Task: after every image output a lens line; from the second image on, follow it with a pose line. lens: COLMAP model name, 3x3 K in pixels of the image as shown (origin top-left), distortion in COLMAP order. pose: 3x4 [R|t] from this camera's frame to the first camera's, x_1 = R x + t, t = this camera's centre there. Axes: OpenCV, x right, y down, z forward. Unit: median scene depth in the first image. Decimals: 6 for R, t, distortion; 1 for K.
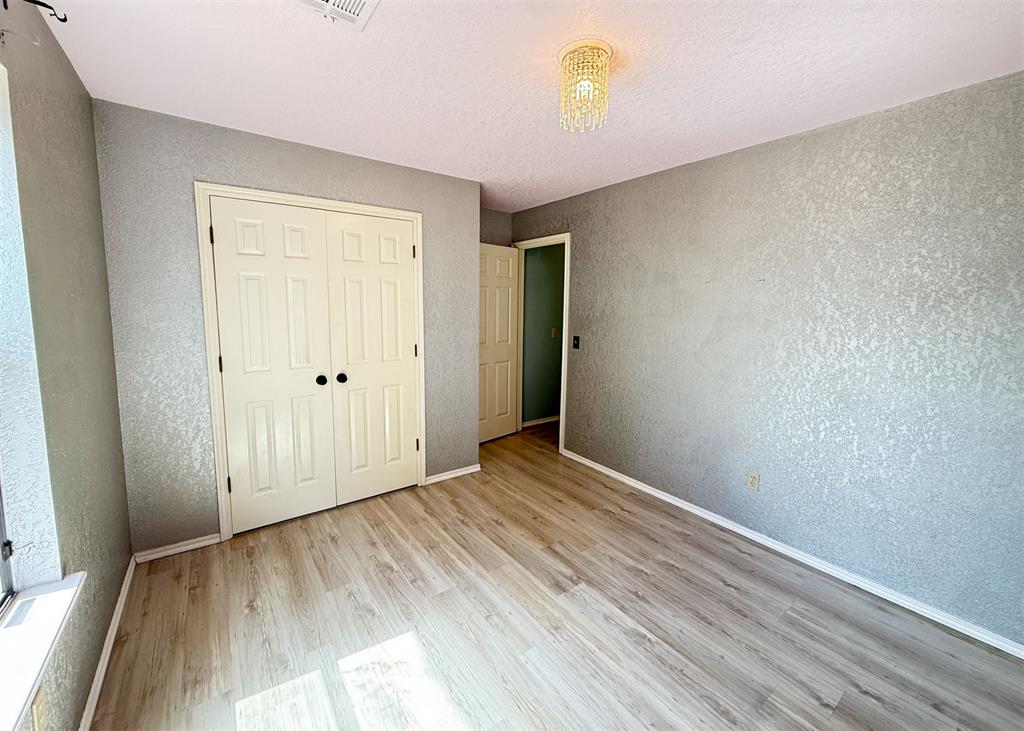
lens RADIAL K [[410.9, 0, 513.4], [0, 410.9, 346.9], [0, 0, 1]] dist [-0.001121, -0.000060]
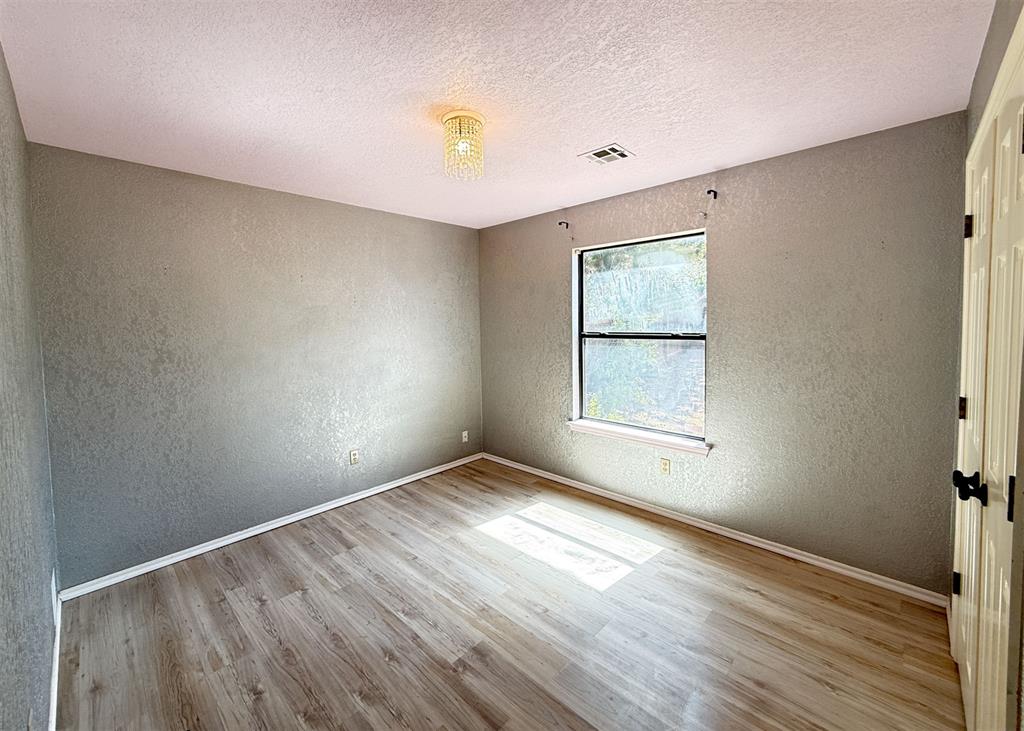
lens RADIAL K [[410.9, 0, 513.4], [0, 410.9, 346.9], [0, 0, 1]] dist [-0.001121, -0.000060]
pose [[-0.983361, 0.014563, -0.181078, 0.200961], [-0.015169, 0.986718, 0.161734, -0.195503], [0.181028, 0.161790, -0.970079, 1.842206]]
